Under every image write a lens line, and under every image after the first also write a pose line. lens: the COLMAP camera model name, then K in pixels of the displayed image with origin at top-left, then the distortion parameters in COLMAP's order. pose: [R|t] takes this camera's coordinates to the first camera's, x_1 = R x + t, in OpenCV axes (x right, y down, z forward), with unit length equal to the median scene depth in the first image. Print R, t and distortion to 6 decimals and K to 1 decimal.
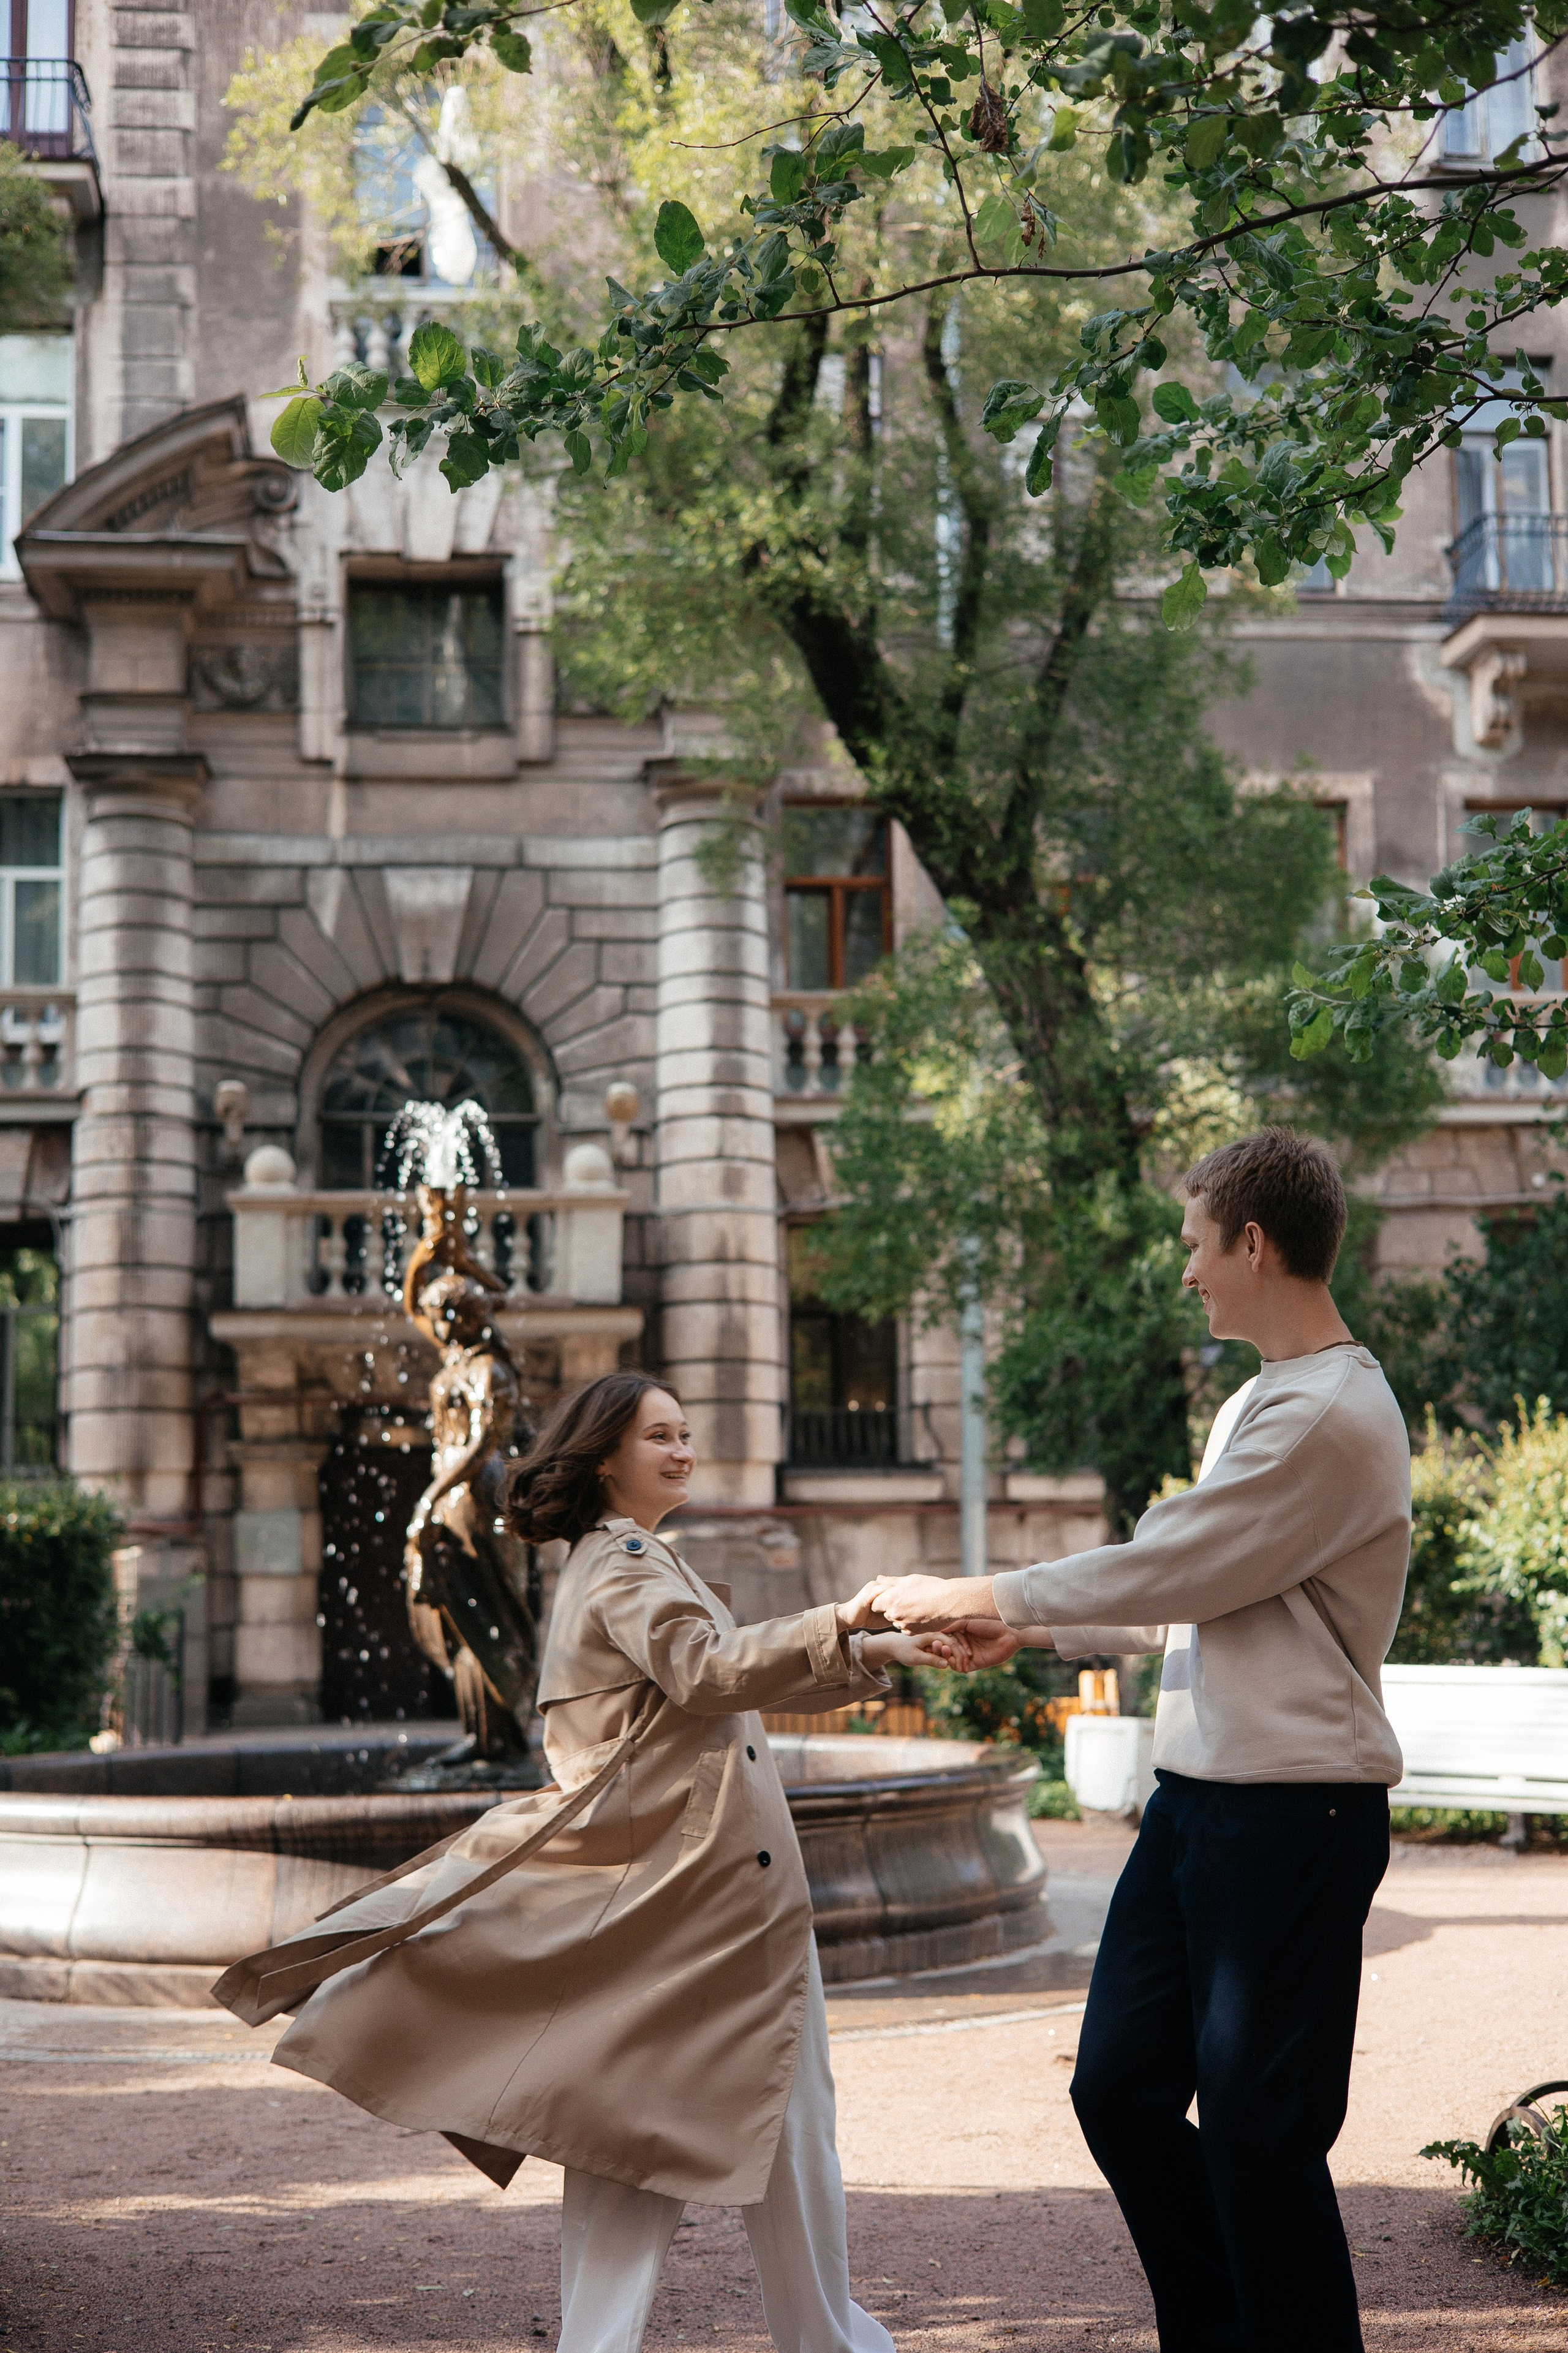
lens RADIAL K [[3369.9, 0, 784.0], [0, 3369.9, 1176.5], [0, 0, 1]] dist [0.057618, -0.214223]
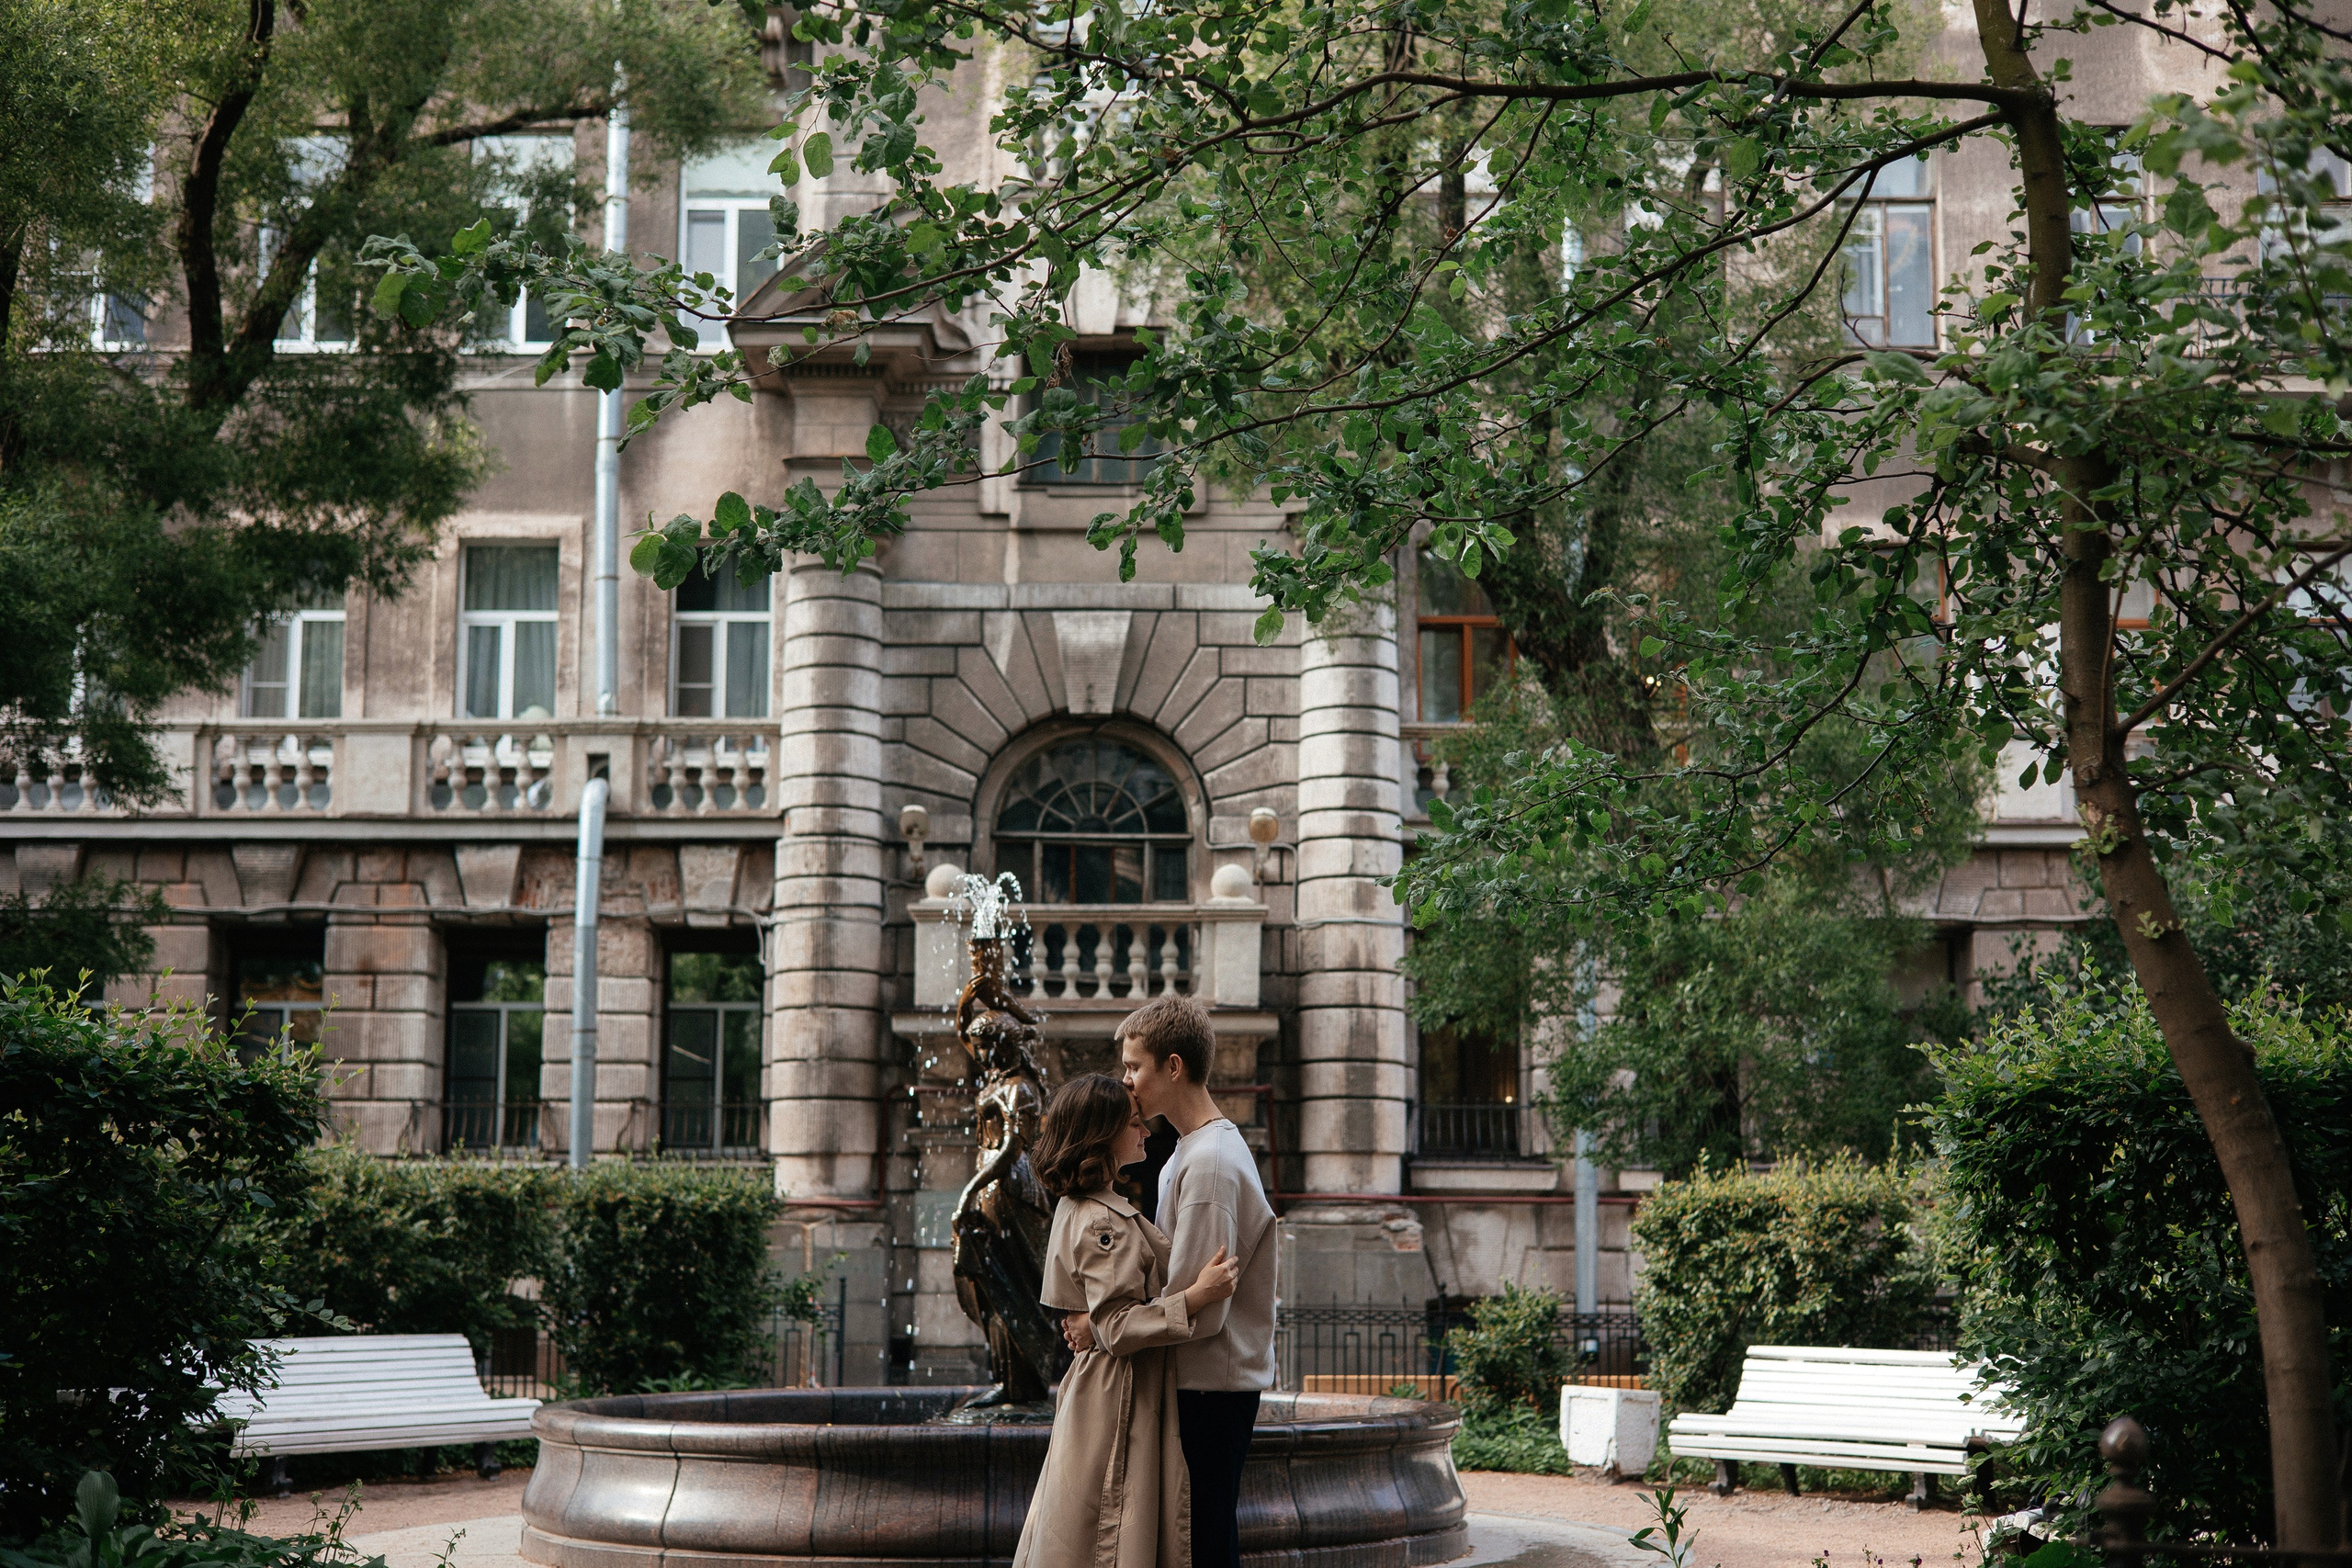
lens RADIAL K [[3368.4, 0, 1176.0], [0, 3368.4, 784.0], [0, 0, 1]] dist [0.057618, -0.214223]
pose [[0.993804, 0.003210, -0.111103, 0.045743], [-0.005502, 0.999778, -0.020334, -0.012535], [0.111013, 0.020819, 0.993601, -0.097028]]
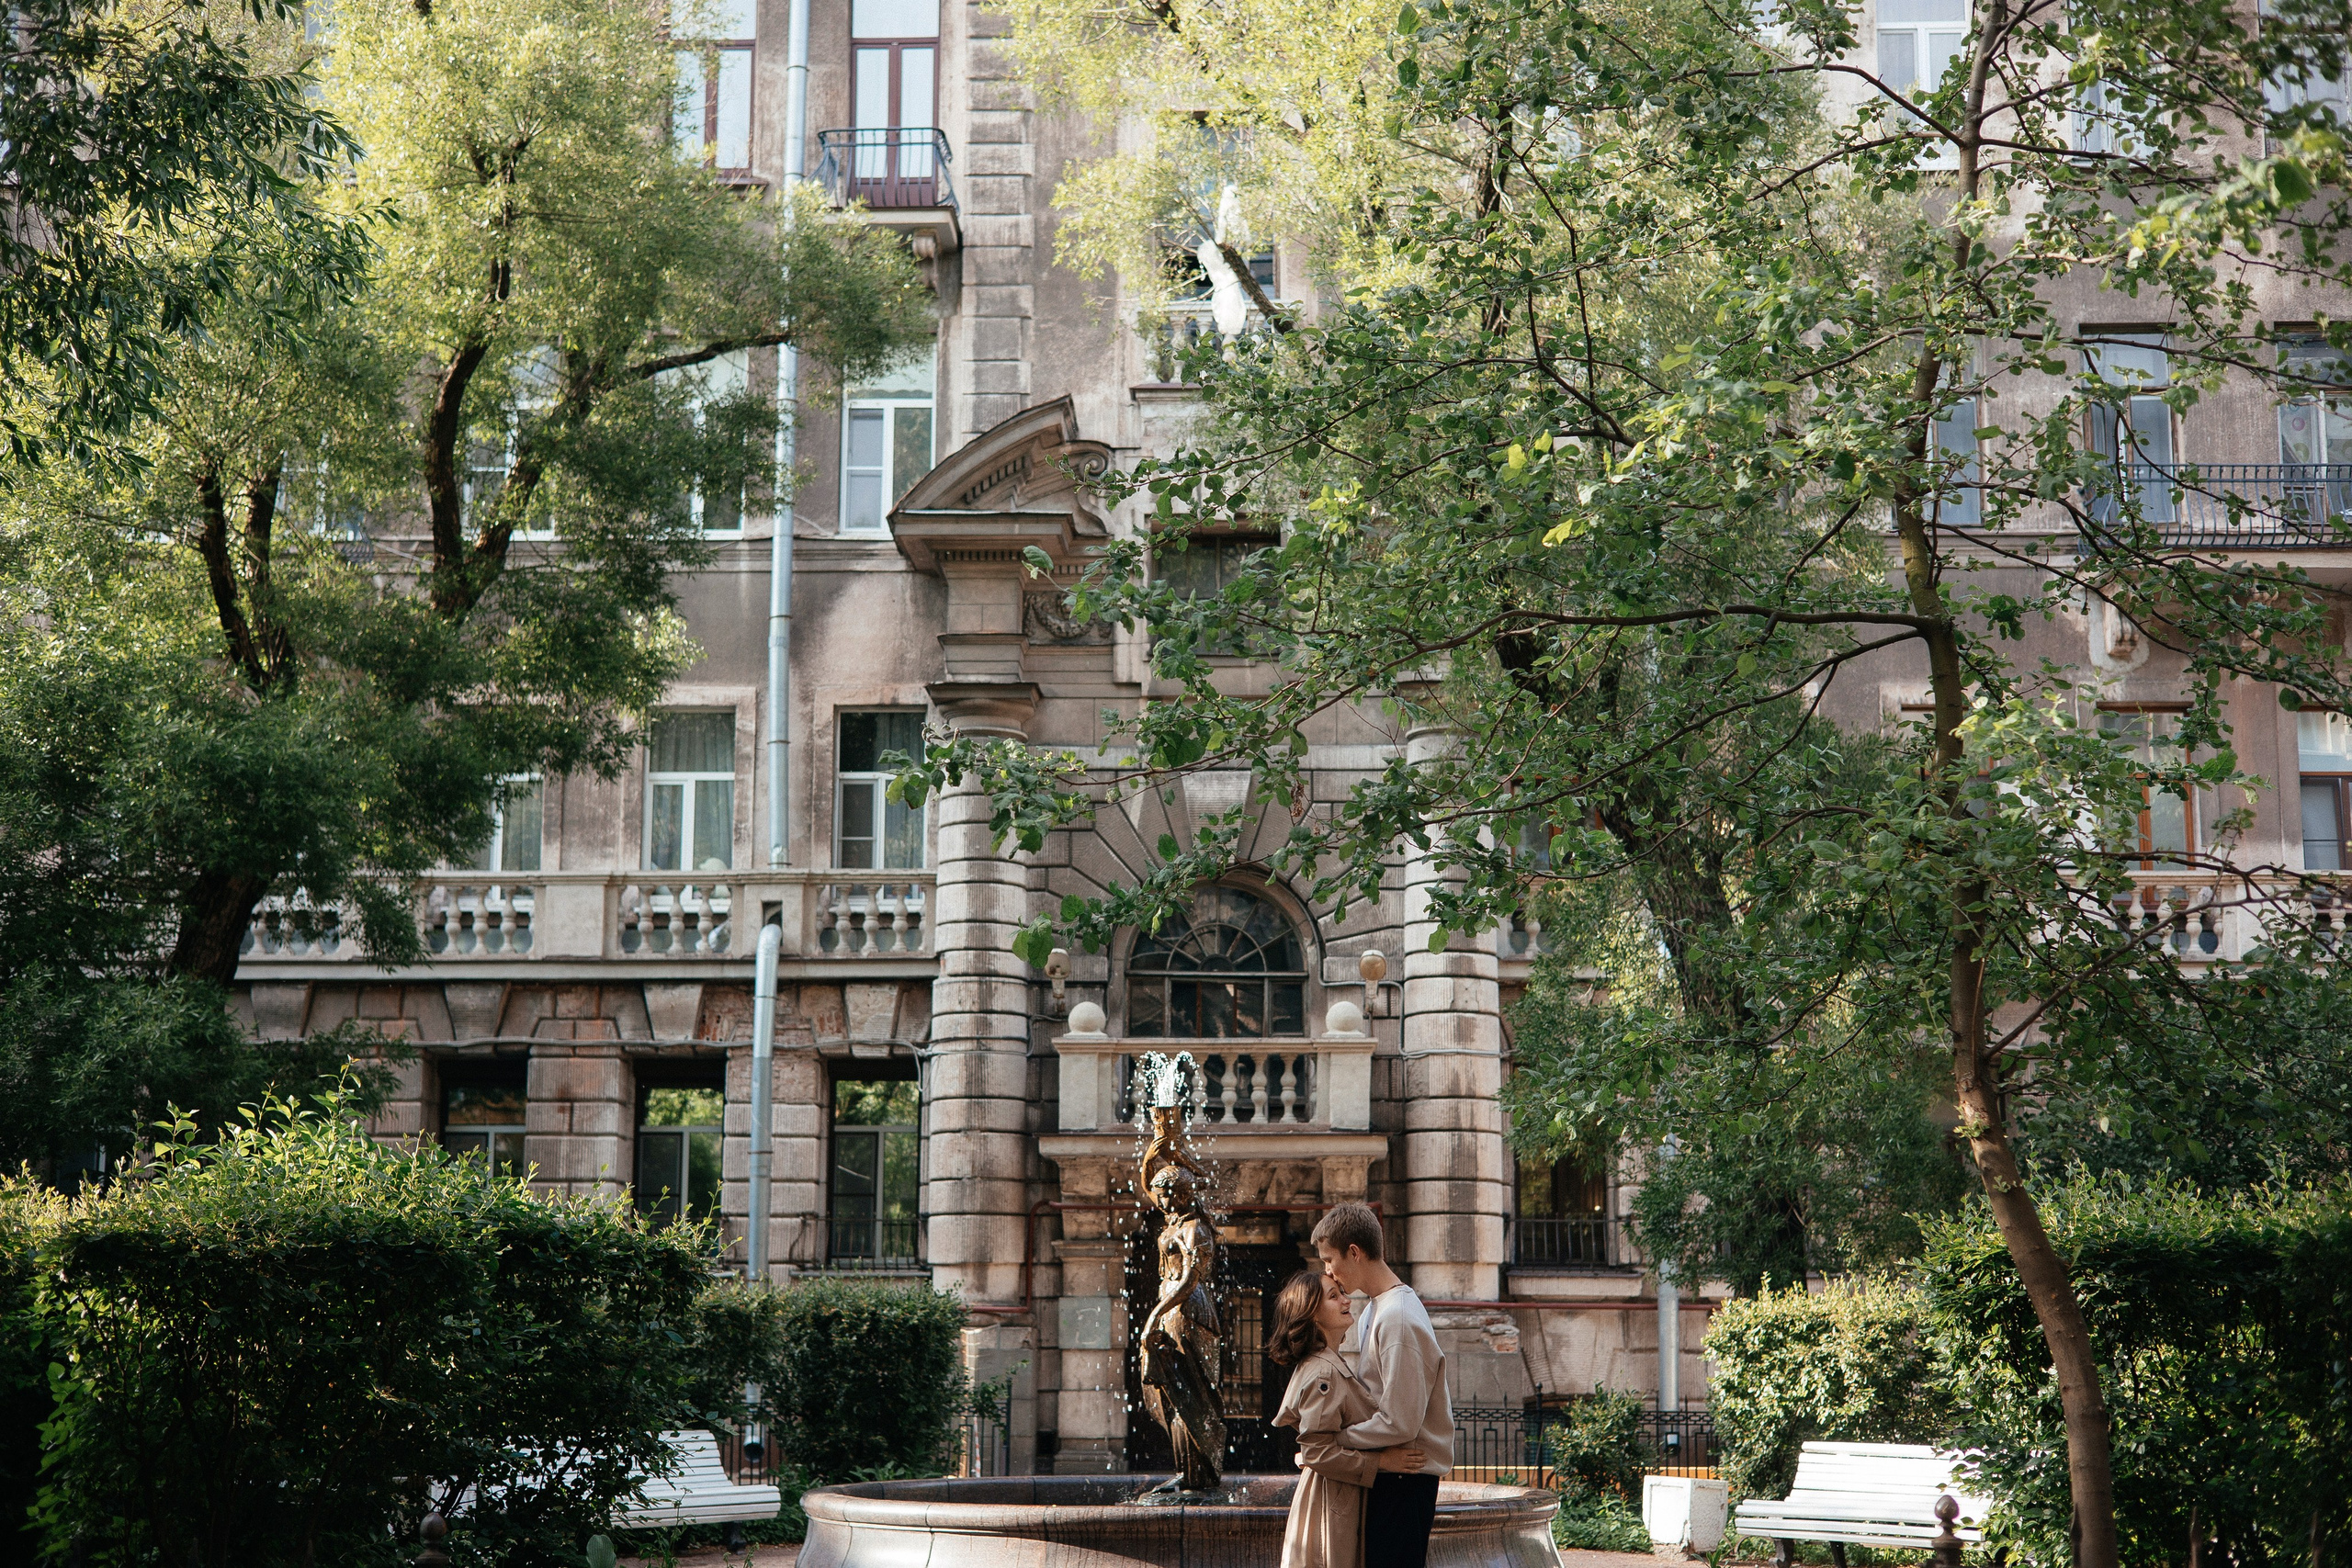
lens RADIAL K [[3368.4, 0, 1176.0], [0, 3368.4, 784.0], [0, 0, 1]] dist [0.057618, -0.214223]
pose [[0.990702, -0.003443, -0.136008, 0.047264], [-0.002789, 0.998956, -0.045602, -0.031346], [0.136023, 0.045558, 0.989658, -0.217247]]
